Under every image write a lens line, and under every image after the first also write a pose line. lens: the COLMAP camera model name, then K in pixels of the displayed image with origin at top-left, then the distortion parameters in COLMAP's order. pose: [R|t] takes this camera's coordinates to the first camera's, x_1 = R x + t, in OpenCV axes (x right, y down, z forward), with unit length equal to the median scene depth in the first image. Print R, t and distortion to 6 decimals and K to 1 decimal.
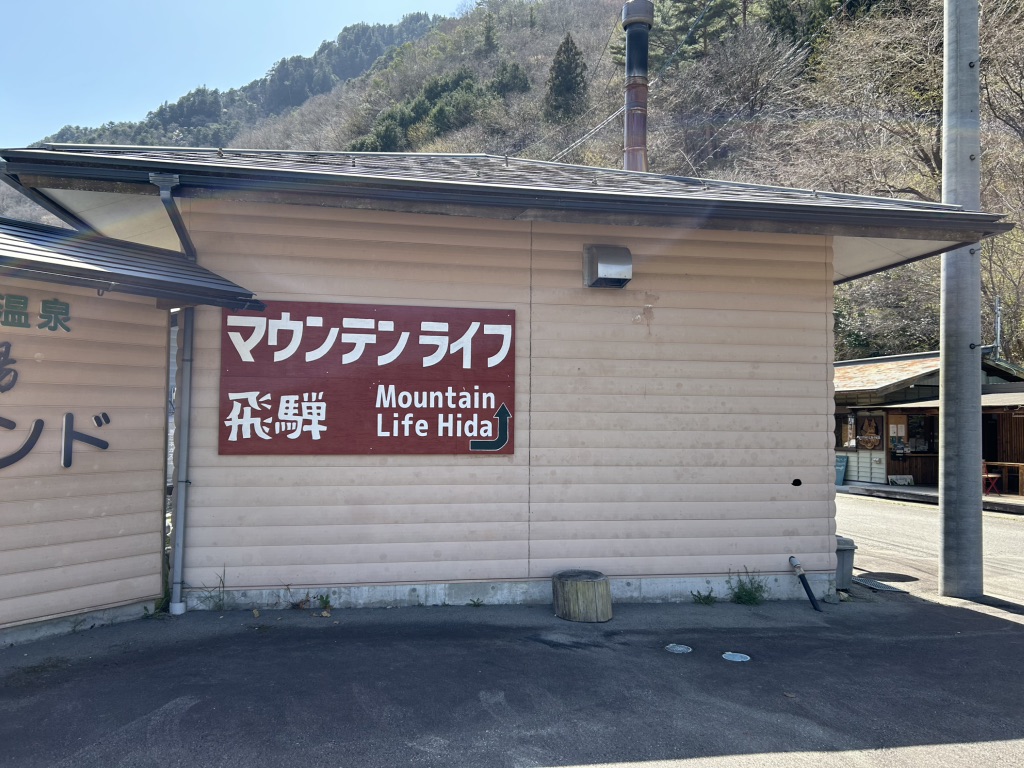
lens RADIAL K [[768.0, 0, 514.8], [0, 768.0, 388.1], [0, 0, 1]] dist [0.072752, -0.087890]
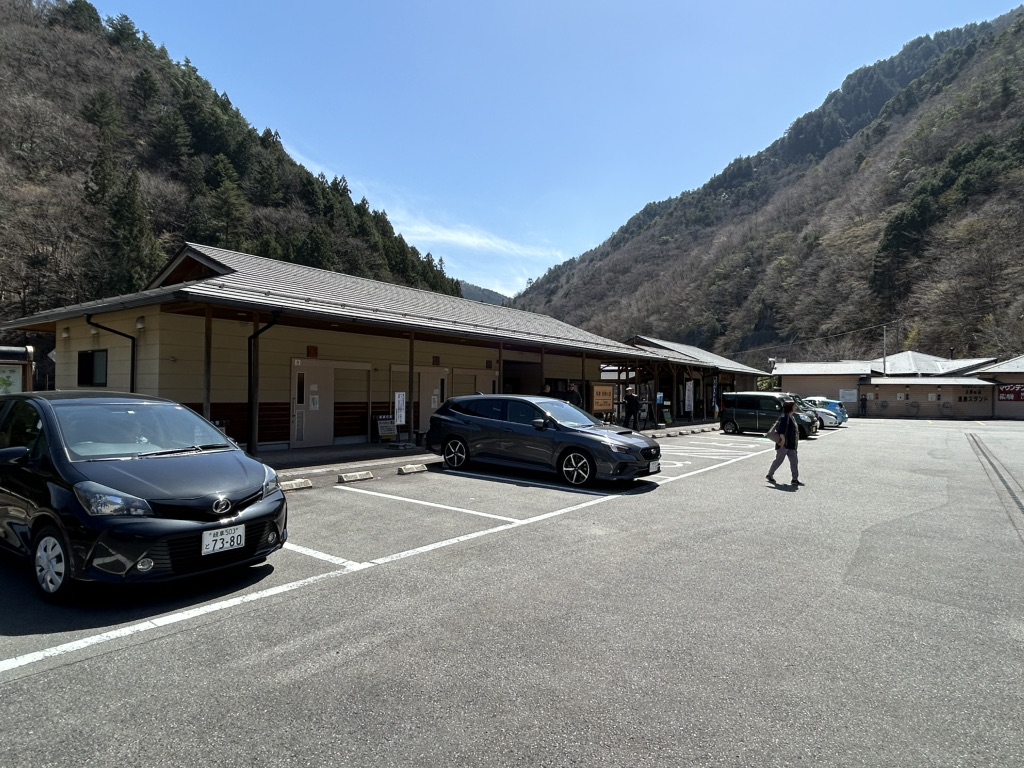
lens RADIAL K [[597.4, 0, 519.6], [0, 597.4, 387.5], [0, 0, 1]] dist [-0.015881, 0.013653]
pose [[0.755109, -0.012663, -0.655477, -0.058904], [0.032597, 0.999302, 0.018246, -0.349591], [0.654788, -0.035145, 0.754995, -7.261946]]
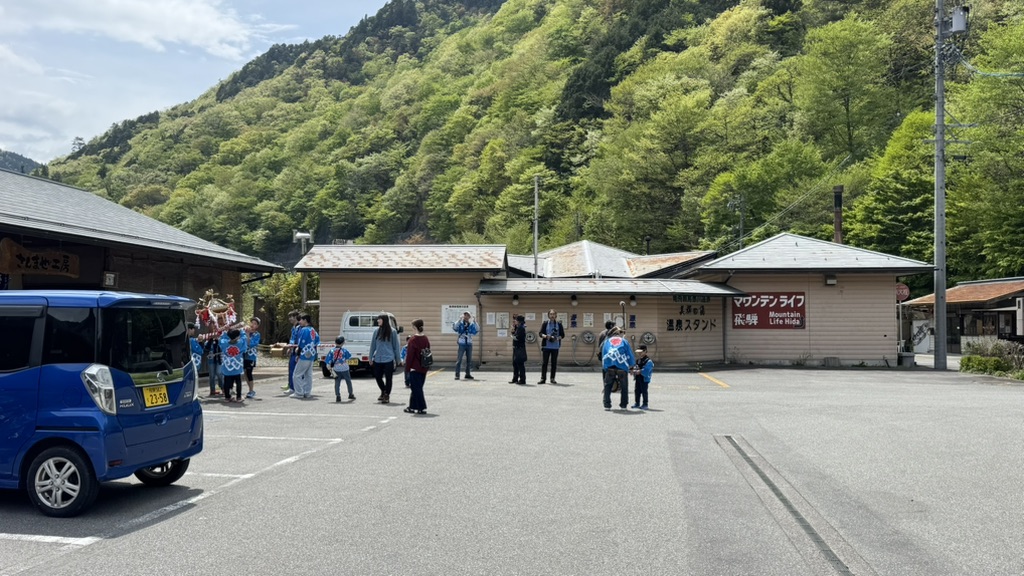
lens RADIAL K [[831.6, 0, 501.1], [0, 831.6, 297.2], [0, 0, 1]] dist [0.107504, -0.174541]
pose [[0.968999, -0.017498, -0.246446, -0.457160], [0.021021, 0.999711, 0.011671, -0.161691], [0.246170, -0.016490, 0.969086, -3.652498]]
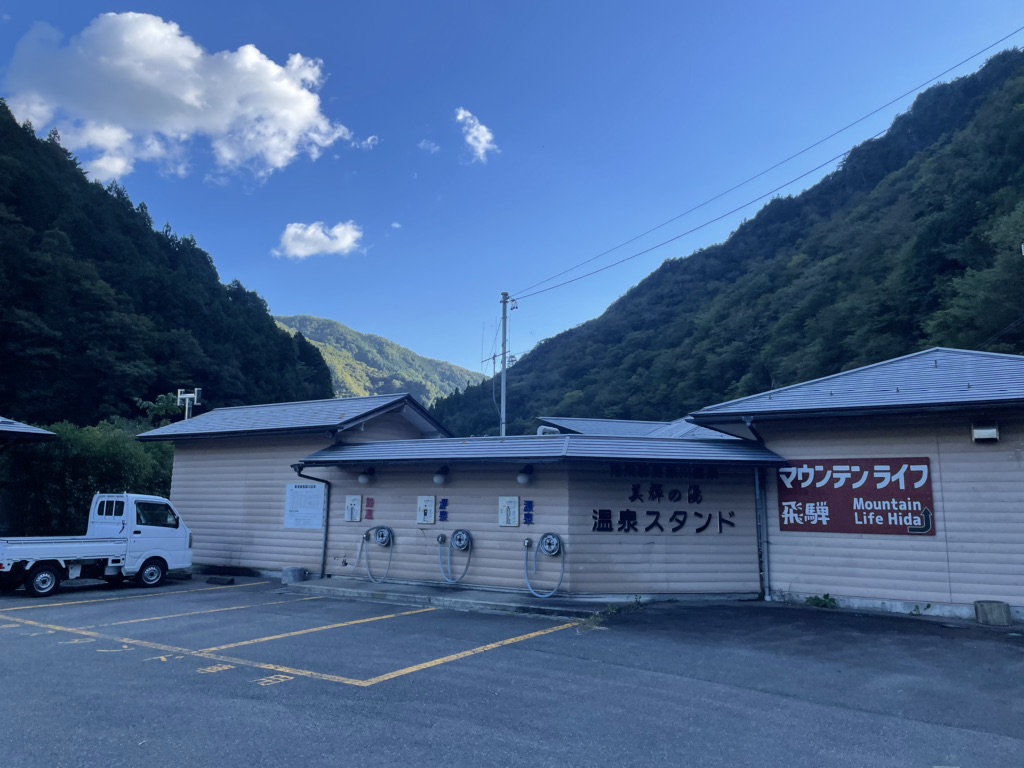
lens RADIAL K [[768.0, 0, 500.1], [0, 768.0, 376.7], [0, 0, 1]] dist [0.072752, -0.087890]
pose [[0.733545, -0.113770, -0.670050, 0.548709], [0.024342, 0.989655, -0.141388, -0.053616], [0.679204, 0.087404, 0.728726, -1.162386]]
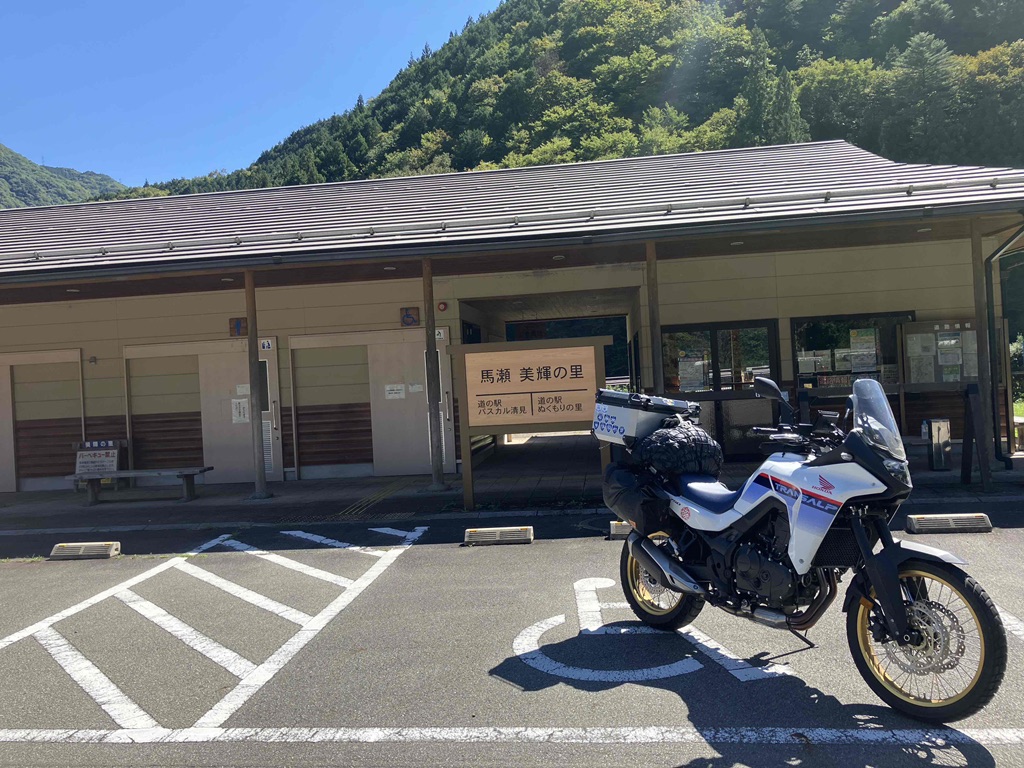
lens RADIAL K [[831.5, 0, 505.4], [0, 831.5, 385.9], [0, 0, 1]] dist [0.022665, -0.019826]
pose [[-0.214668, 0.009158, -0.976644, -0.446508], [0.098843, 0.995026, -0.012395, -0.210881], [0.971673, -0.099195, -0.214506, -4.287812]]
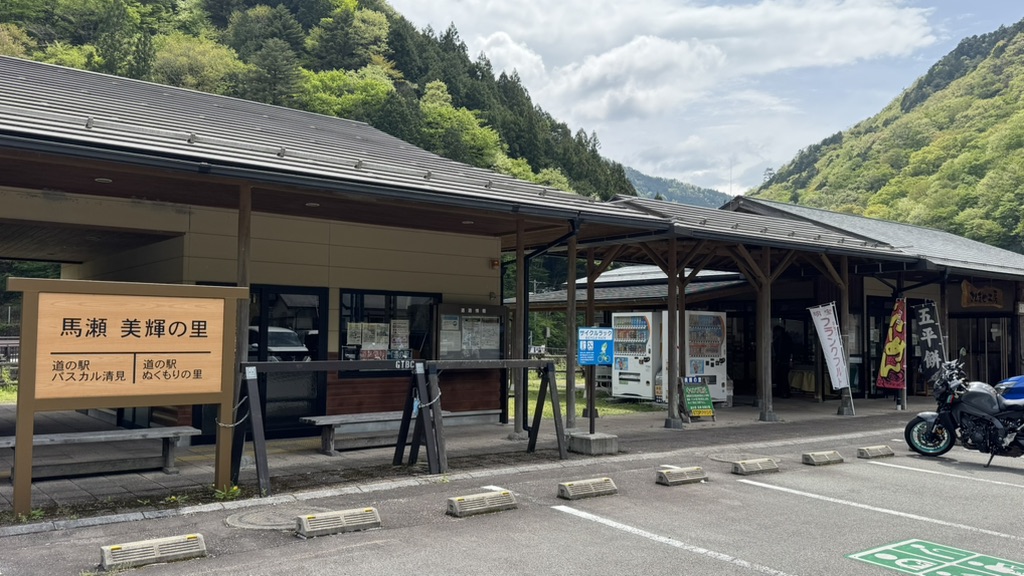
lens RADIAL K [[831.6, 0, 521.7], [0, 831.6, 293.0], [0, 0, 1]] dist [0.107504, -0.174541]
pose [[0.542845, -0.051964, -0.838224, -0.656099], [0.039499, 0.998559, -0.036324, -0.230029], [0.838903, -0.013391, 0.544116, -4.710257]]
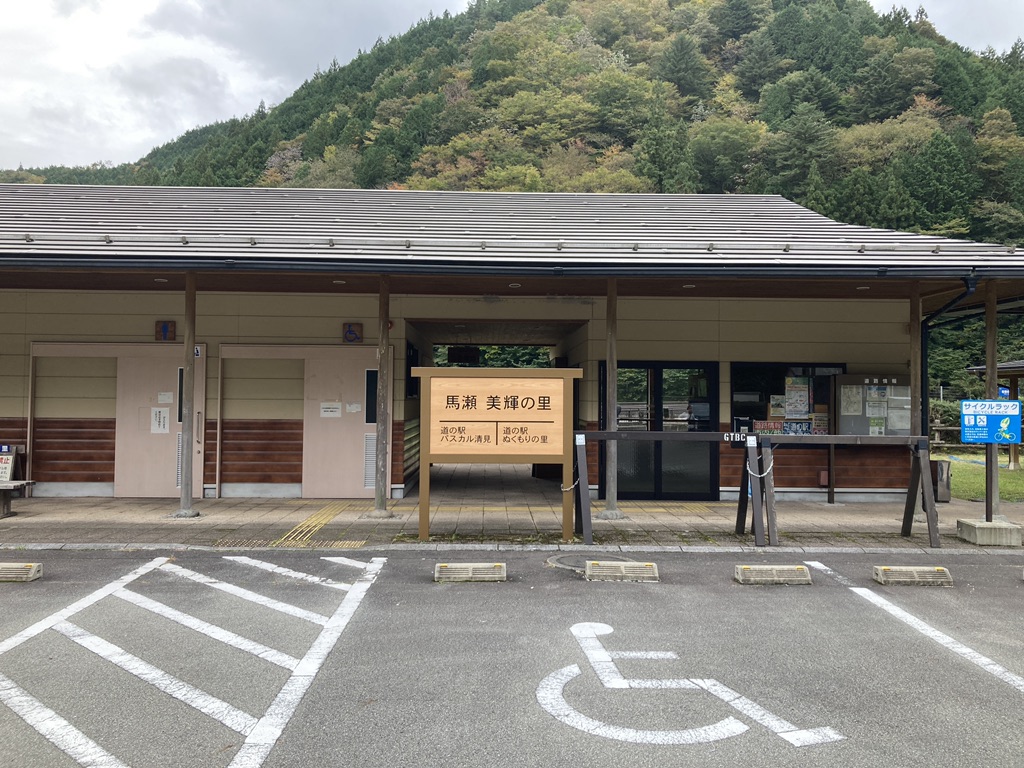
lens RADIAL K [[831.5, 0, 506.2], [0, 831.5, 373.0], [0, 0, 1]] dist [0.022665, -0.019826]
pose [[-0.080527, -0.042935, -0.995827, -0.465909], [0.038801, 0.998180, -0.046174, -0.228686], [0.995997, -0.042358, -0.078714, -4.419589]]
